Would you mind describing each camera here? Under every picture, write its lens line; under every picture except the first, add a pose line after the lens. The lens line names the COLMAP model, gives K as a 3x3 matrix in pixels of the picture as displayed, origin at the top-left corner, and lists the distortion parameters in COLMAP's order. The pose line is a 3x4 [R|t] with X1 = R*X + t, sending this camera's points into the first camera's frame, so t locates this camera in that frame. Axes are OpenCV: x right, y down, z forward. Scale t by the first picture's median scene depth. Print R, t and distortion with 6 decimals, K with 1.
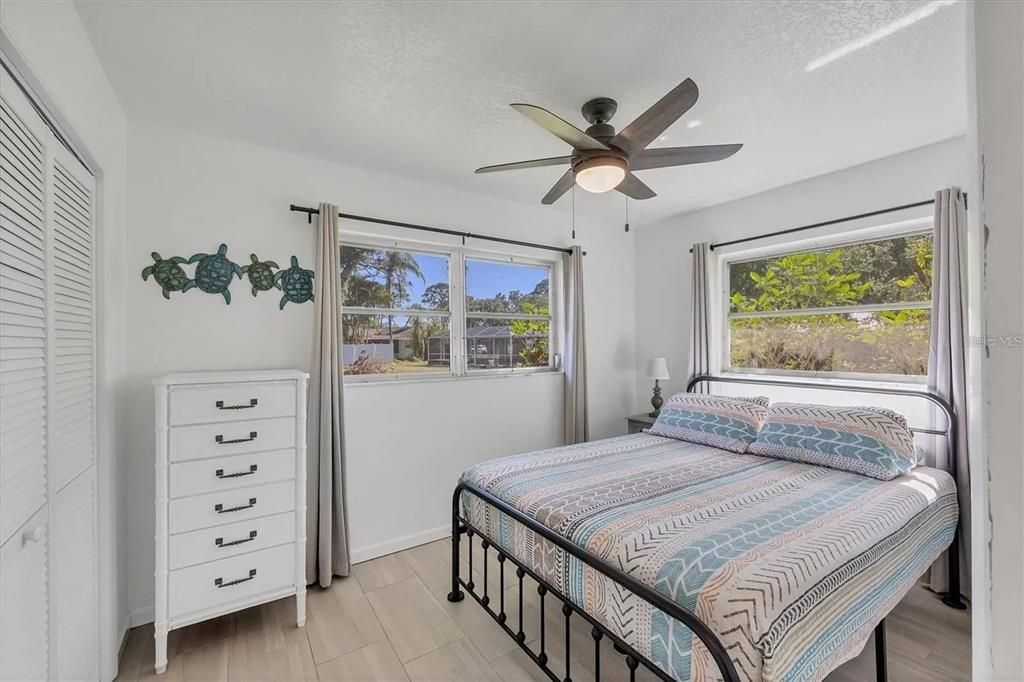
lens RADIAL K [[431.9, 0, 507.2], [0, 431.9, 343.0], [0, 0, 1]] dist [0.003518, 0.000066]
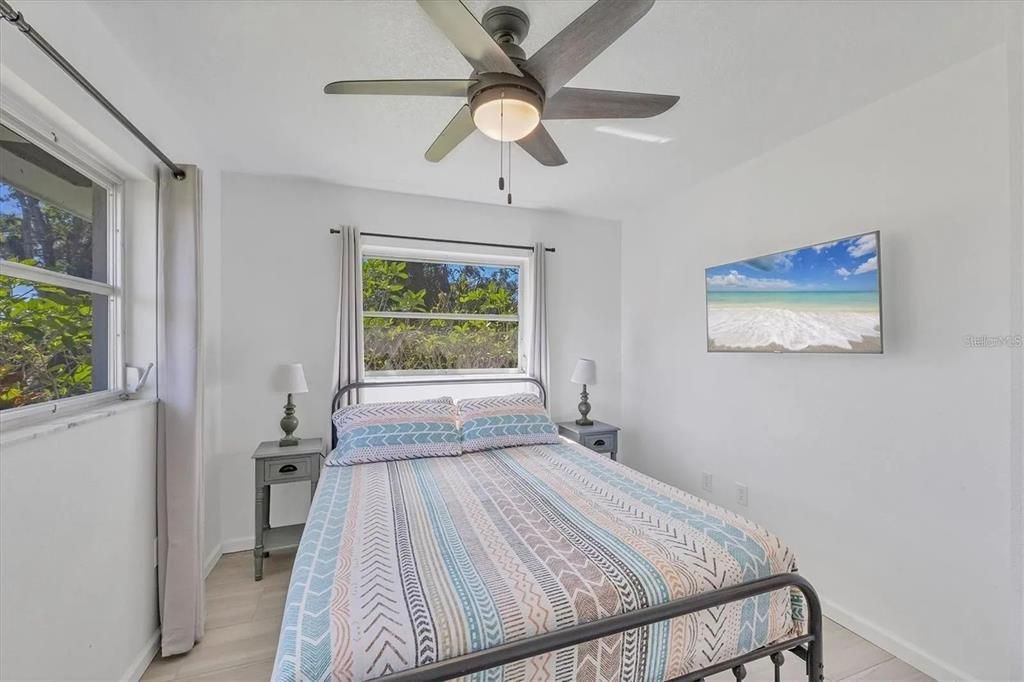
lens RADIAL K [[431.9, 0, 507.2], [0, 431.9, 343.0], [0, 0, 1]] dist [0.003518, 0.000066]
pose [[0.207647, 0.006461, 0.978182, -0.502521], [-0.002120, 0.999979, -0.006155, 0.003976], [-0.978202, -0.000795, 0.207656, 0.848492]]
